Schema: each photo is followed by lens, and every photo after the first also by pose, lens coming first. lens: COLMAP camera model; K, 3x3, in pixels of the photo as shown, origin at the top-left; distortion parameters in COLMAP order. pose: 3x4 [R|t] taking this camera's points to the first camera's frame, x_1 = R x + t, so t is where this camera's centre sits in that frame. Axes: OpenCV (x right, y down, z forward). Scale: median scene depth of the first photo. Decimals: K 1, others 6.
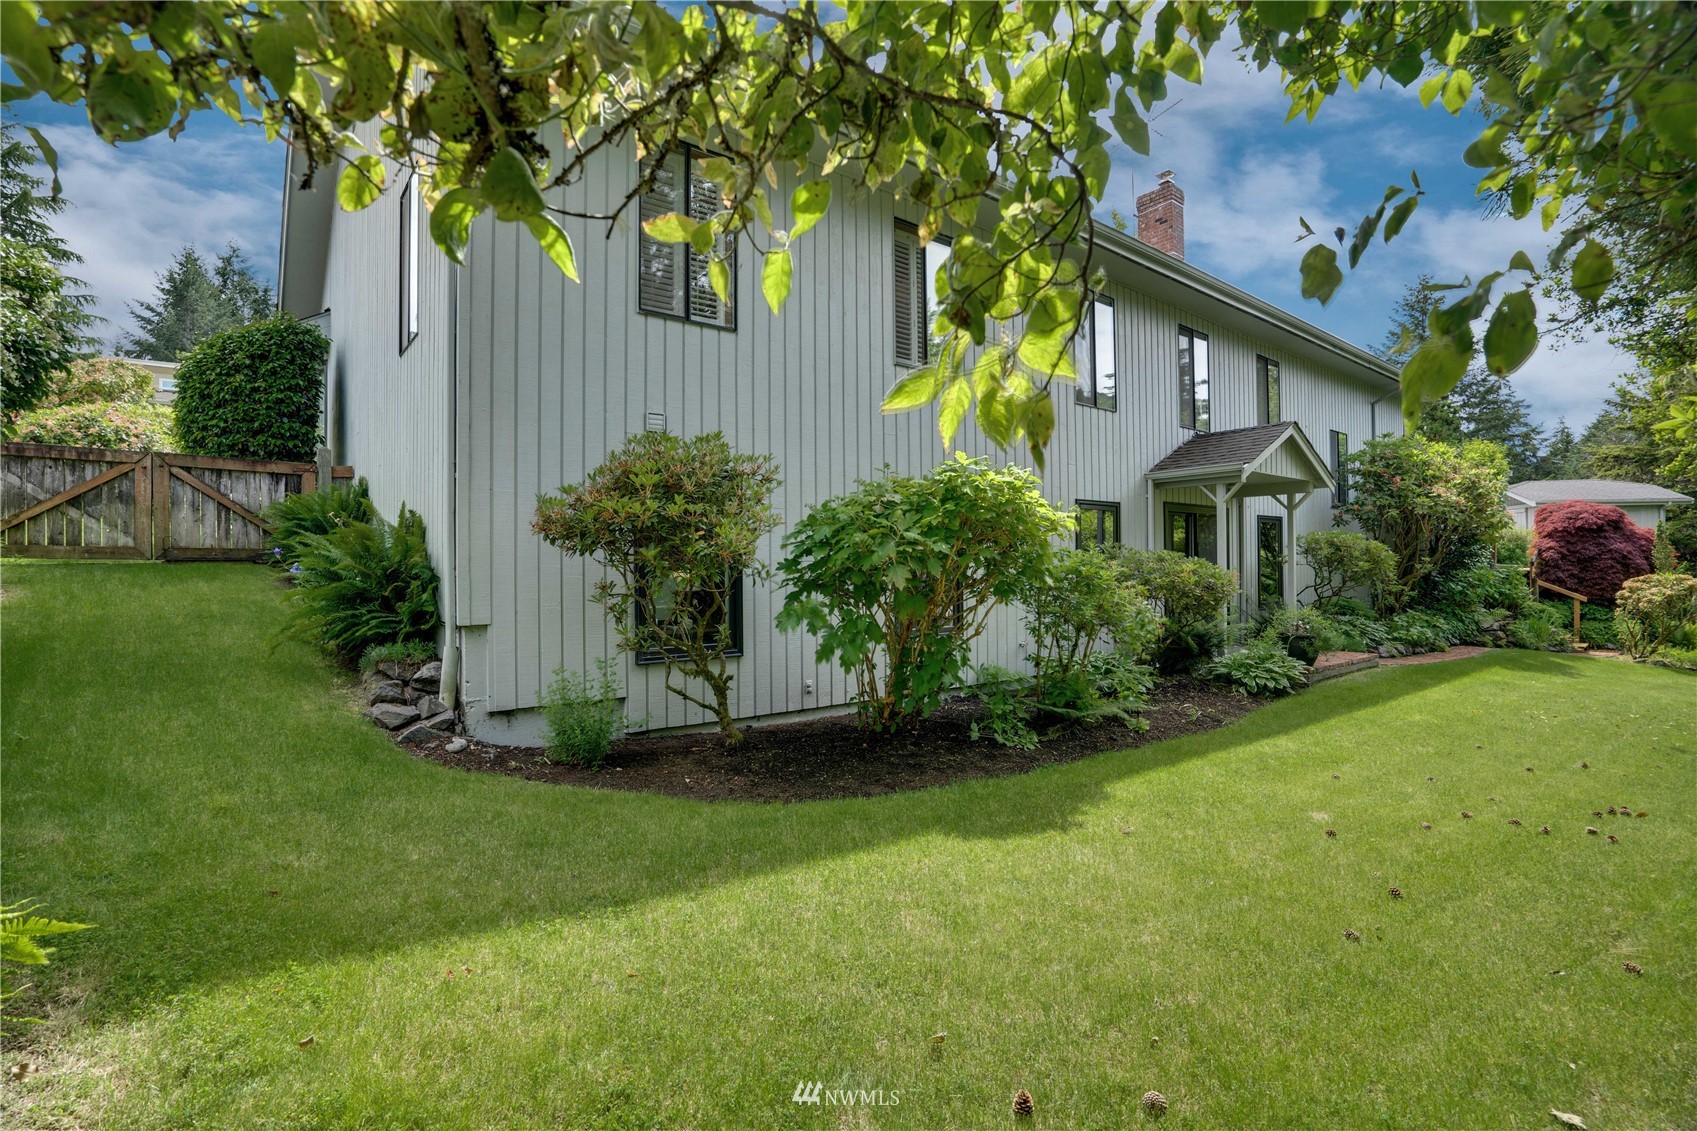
lens RADIAL K [[796.8, 0, 848.5], [0, 796.8, 565.5], [0, 0, 1]] dist [-0.000888, -0.000067]
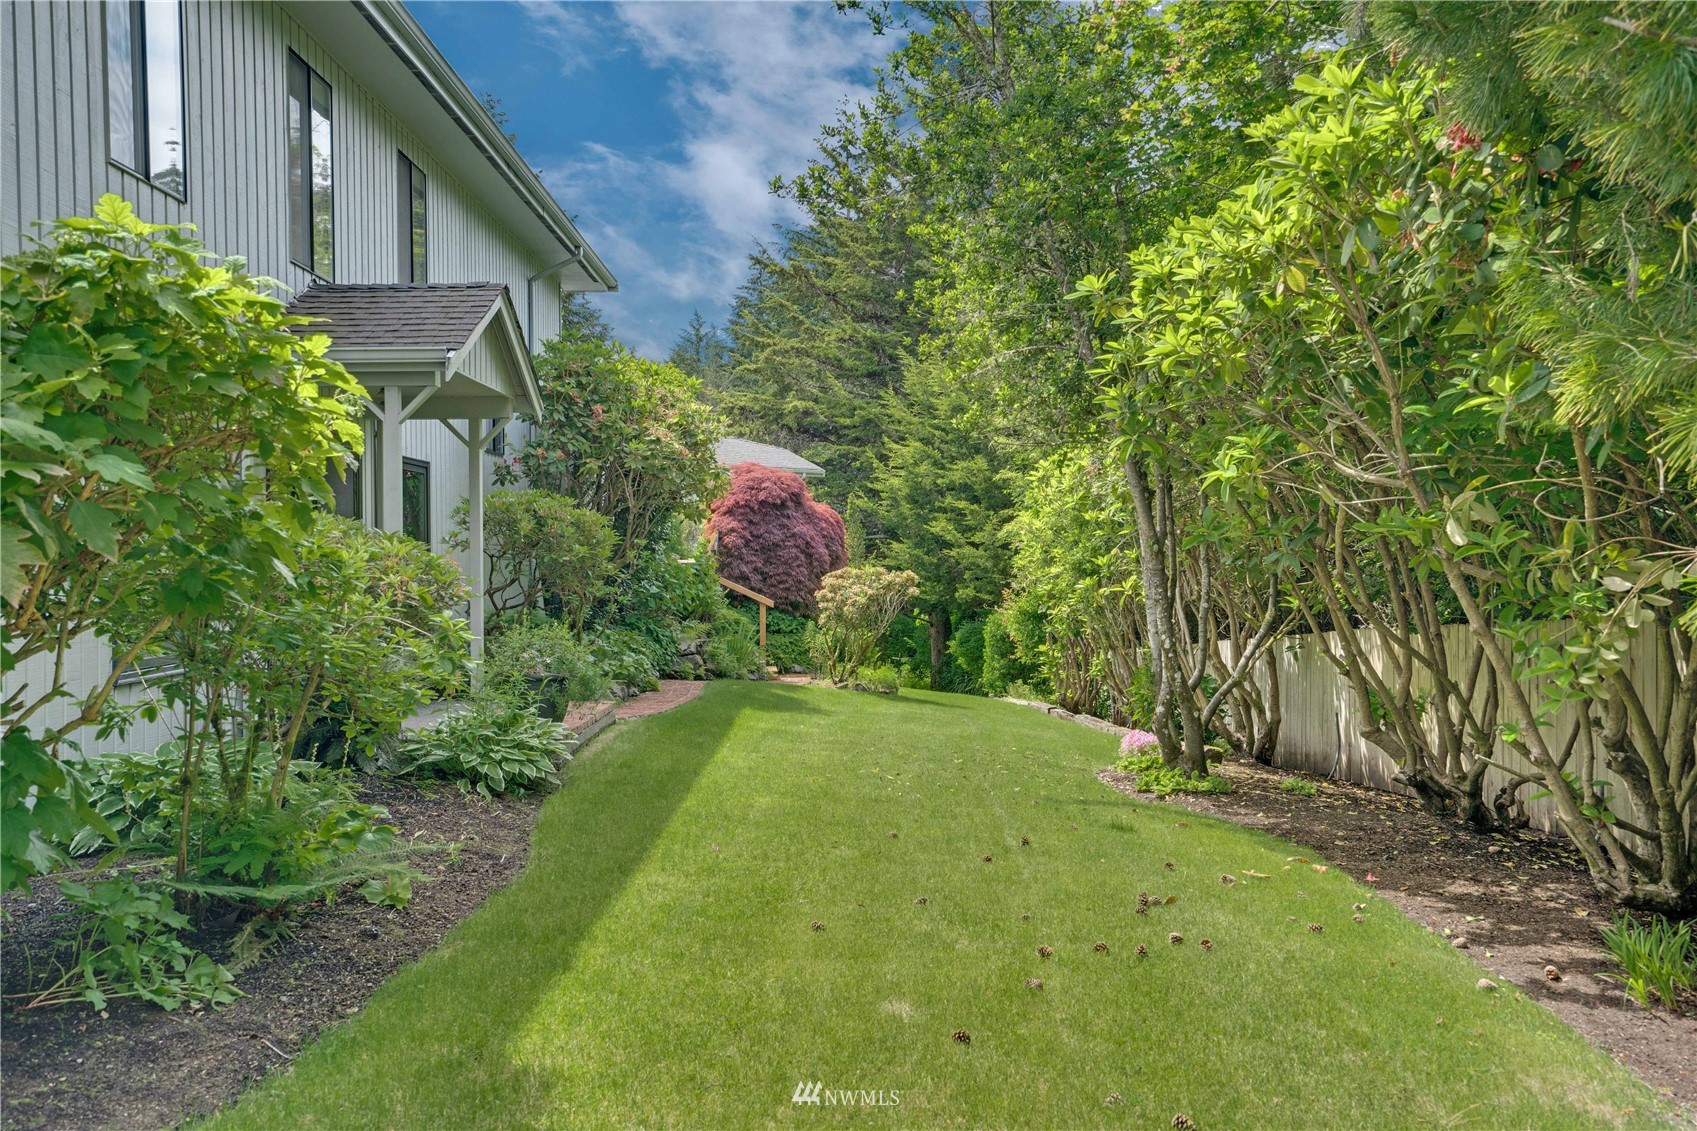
lens RADIAL K [[1499.2, 0, 848.5], [0, 1499.2, 565.5], [0, 0, 1]] dist [0.005831, 0.129850]
pose [[0.631551, 0.000070, 0.775334, -0.066040], [-0.003249, 0.999991, 0.002556, 0.005800], [-0.775327, -0.004133, 0.631546, 0.128956]]
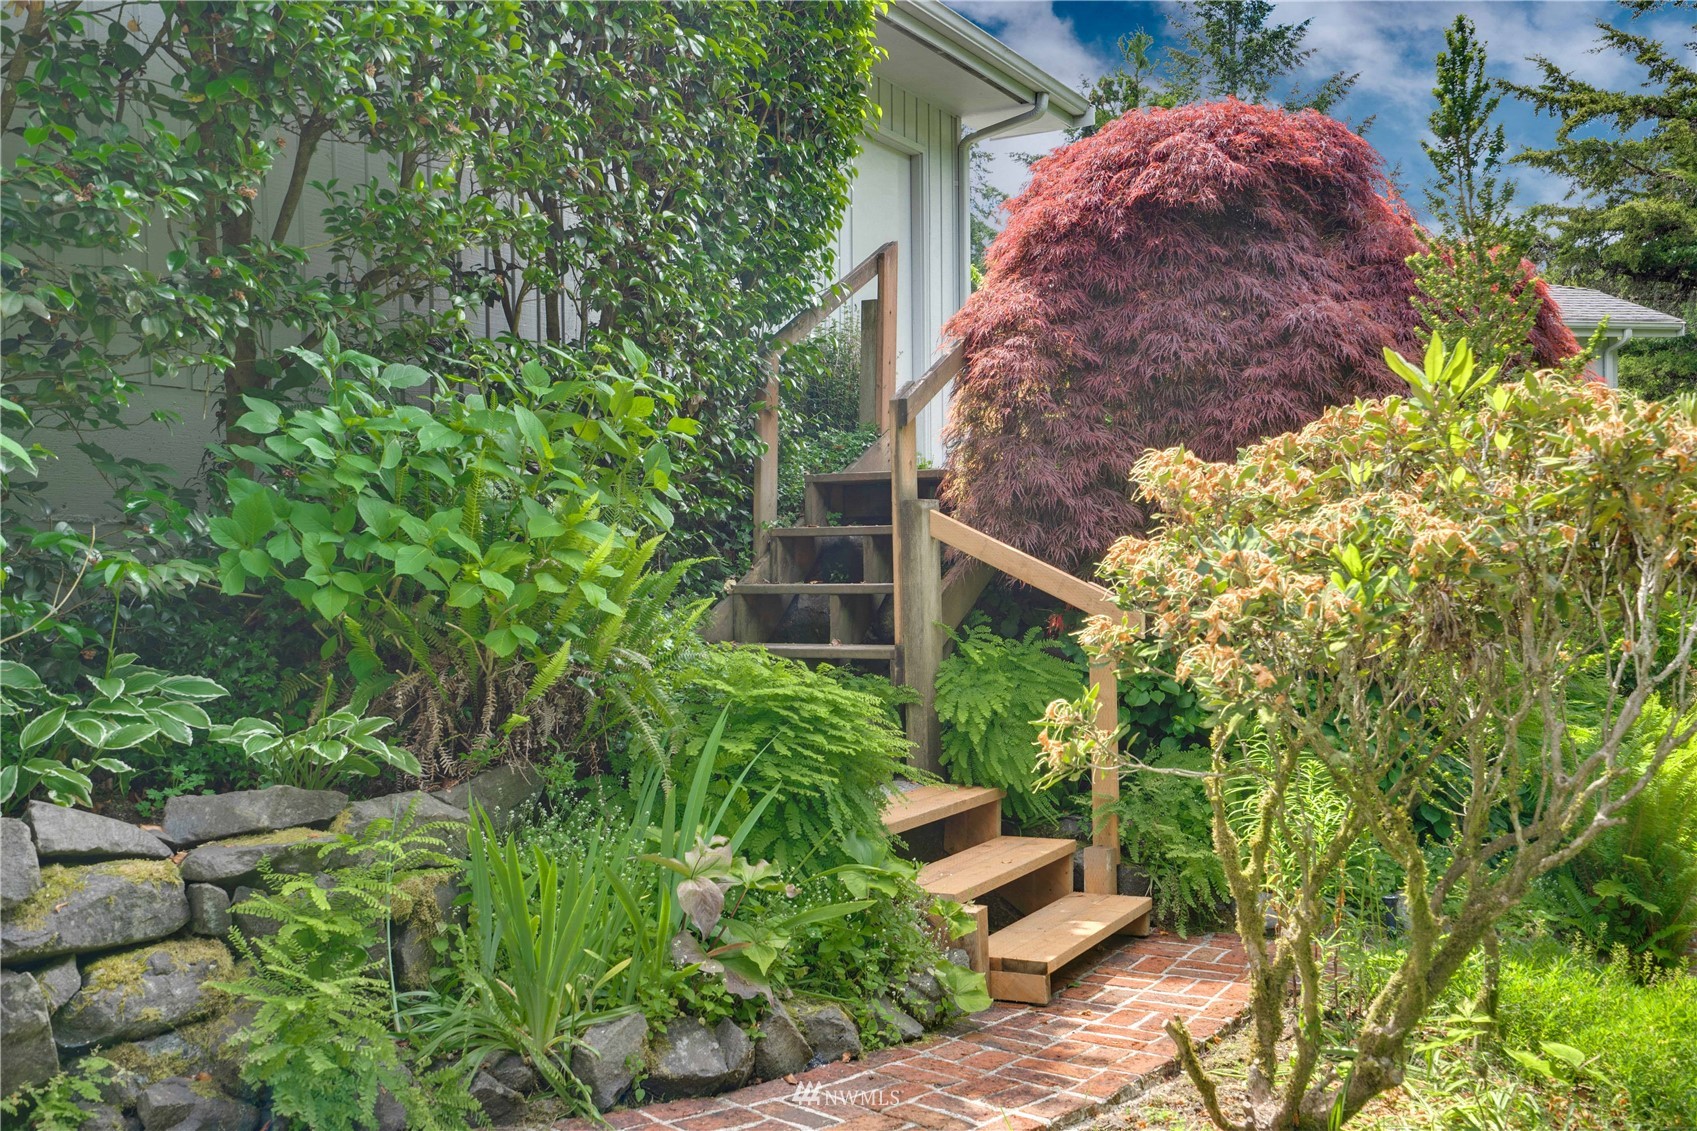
lens RADIAL K [[1680.4, 0, 848.5], [0, 1680.4, 565.5], [0, 0, 1]] dist [-0.005850, -0.004206]
pose [[0.941084, 0.000628, 0.338172, 0.870831], [0.003394, 0.999930, -0.011301, 0.039217], [-0.338155, 0.011782, 0.941017, 0.808621]]
